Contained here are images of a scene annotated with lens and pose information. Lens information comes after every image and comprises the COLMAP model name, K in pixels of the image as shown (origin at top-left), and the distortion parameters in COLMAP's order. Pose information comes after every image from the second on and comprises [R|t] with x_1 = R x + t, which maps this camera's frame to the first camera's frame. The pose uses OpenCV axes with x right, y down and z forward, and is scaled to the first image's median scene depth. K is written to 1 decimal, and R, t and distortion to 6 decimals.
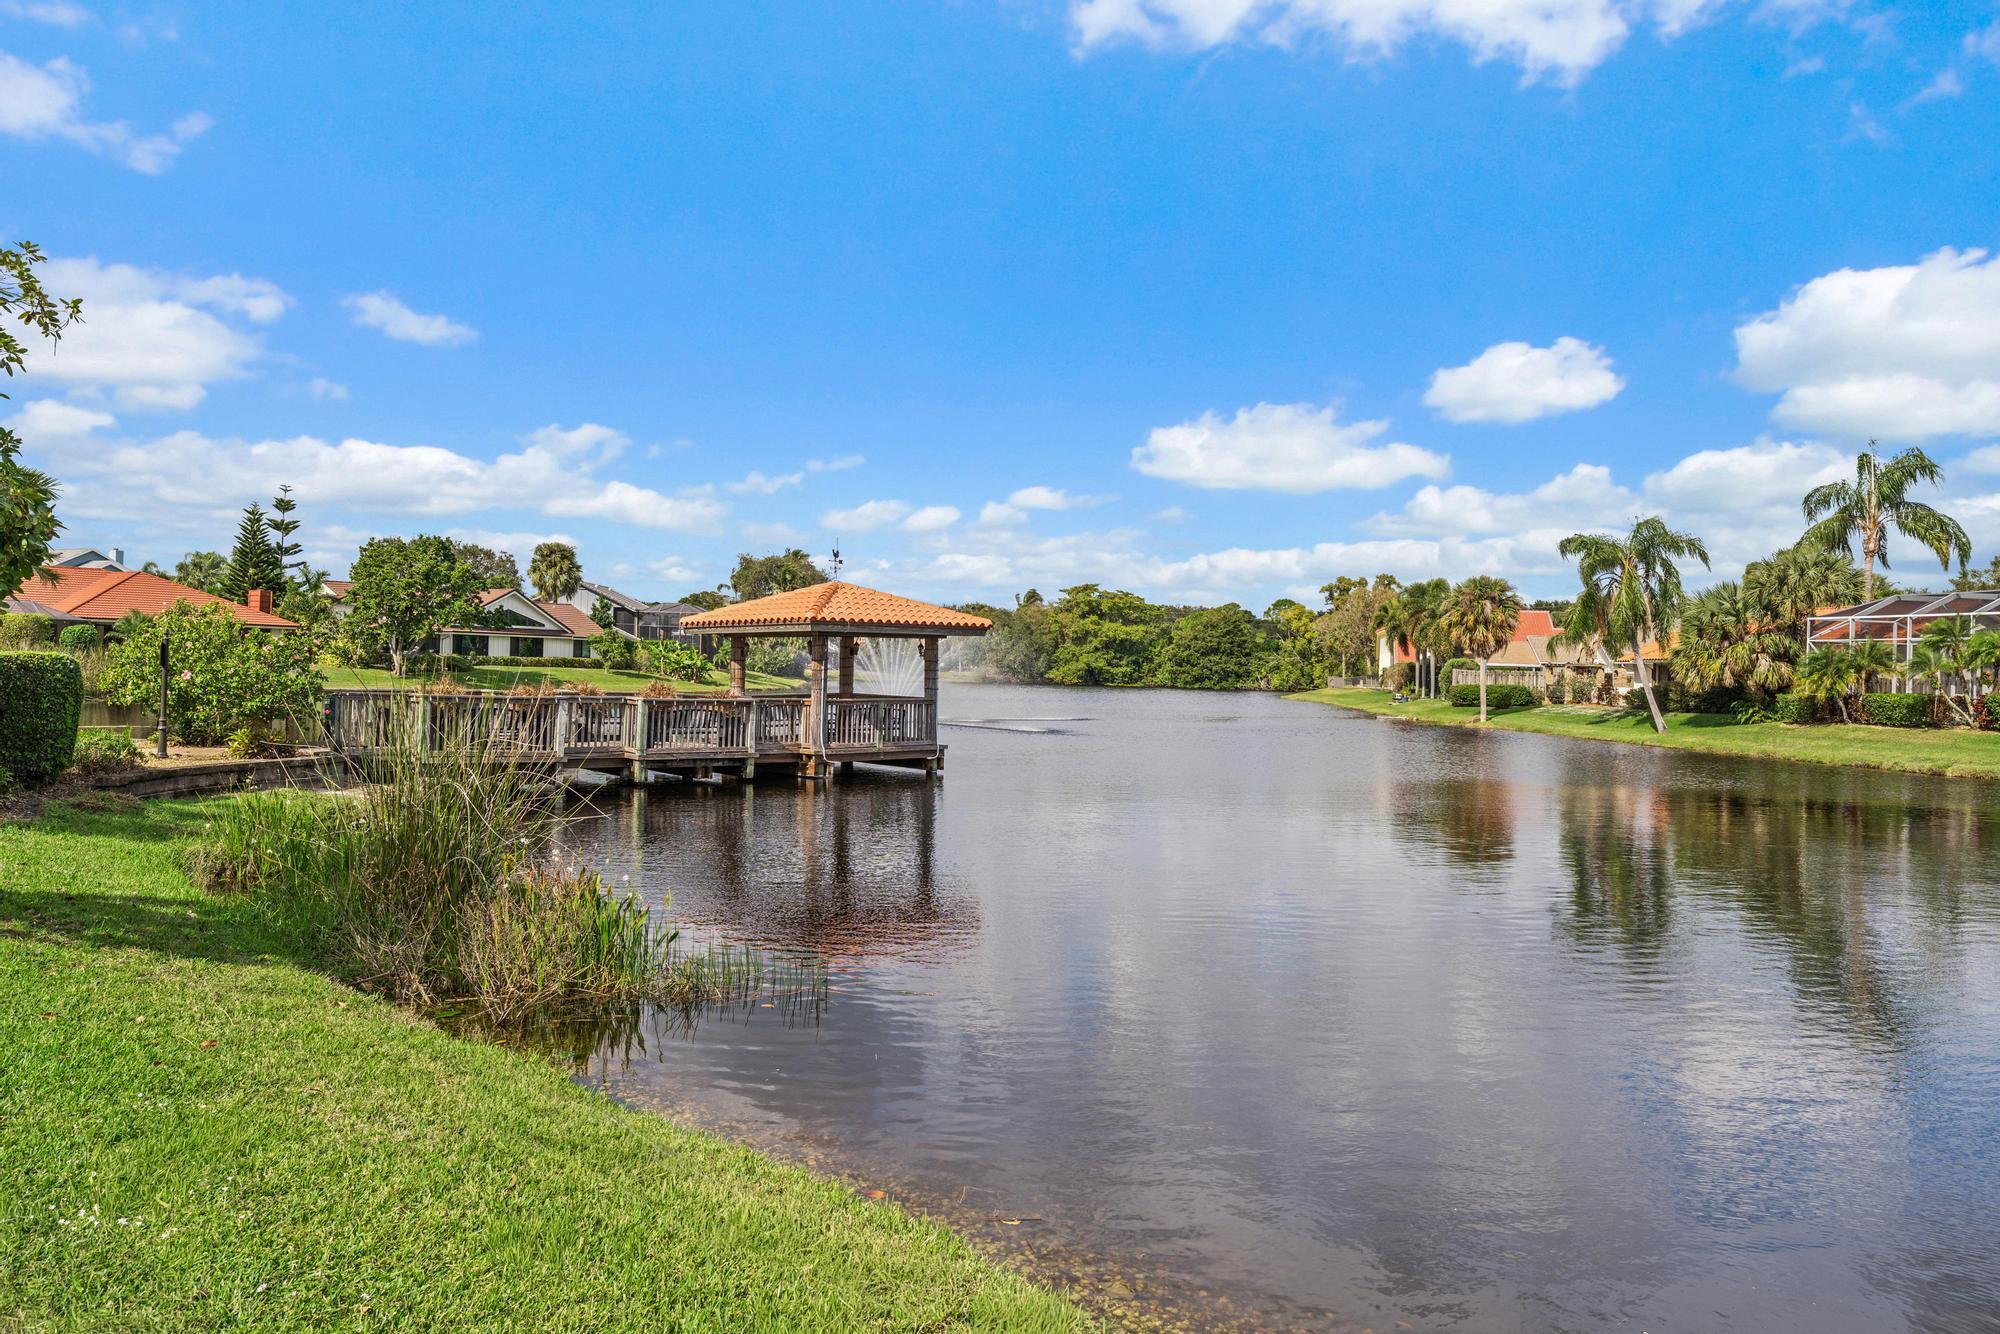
lens RADIAL K [[1388.3, 0, 999.1], [0, 1388.3, 666.9], [0, 0, 1]] dist [0.000158, 0.000666]
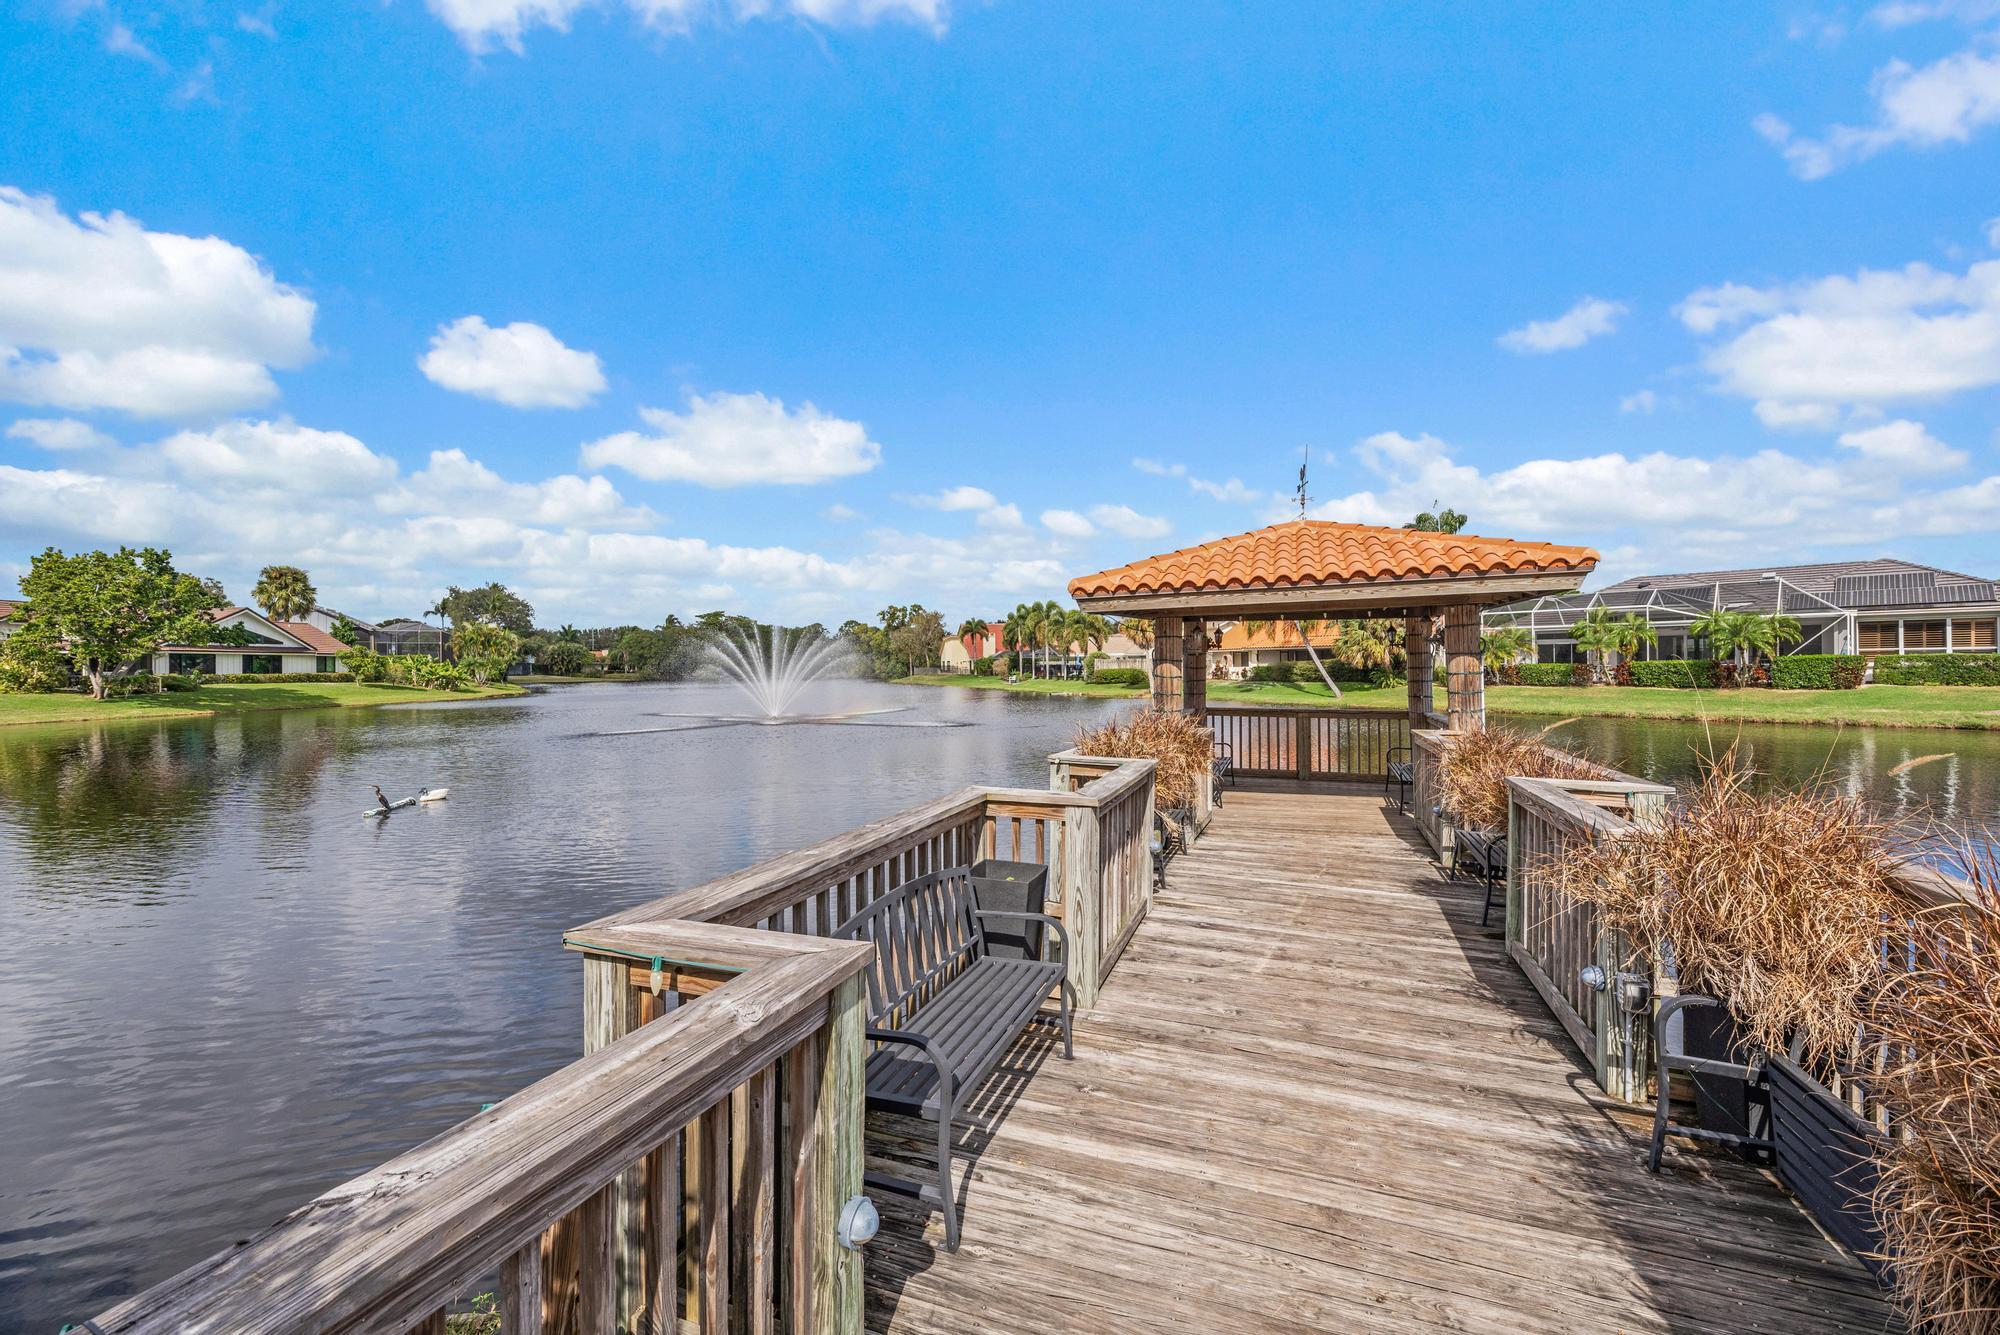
lens RADIAL K [[792.2, 0, 1003.2], [0, 792.2, 670.5], [0, 0, 1]] dist [-0.000223, -0.000300]
pose [[0.889920, -0.035603, 0.454726, -0.113900], [0.031148, 0.999365, 0.017289, -0.002659], [-0.455053, -0.001222, 0.890464, 0.216216]]
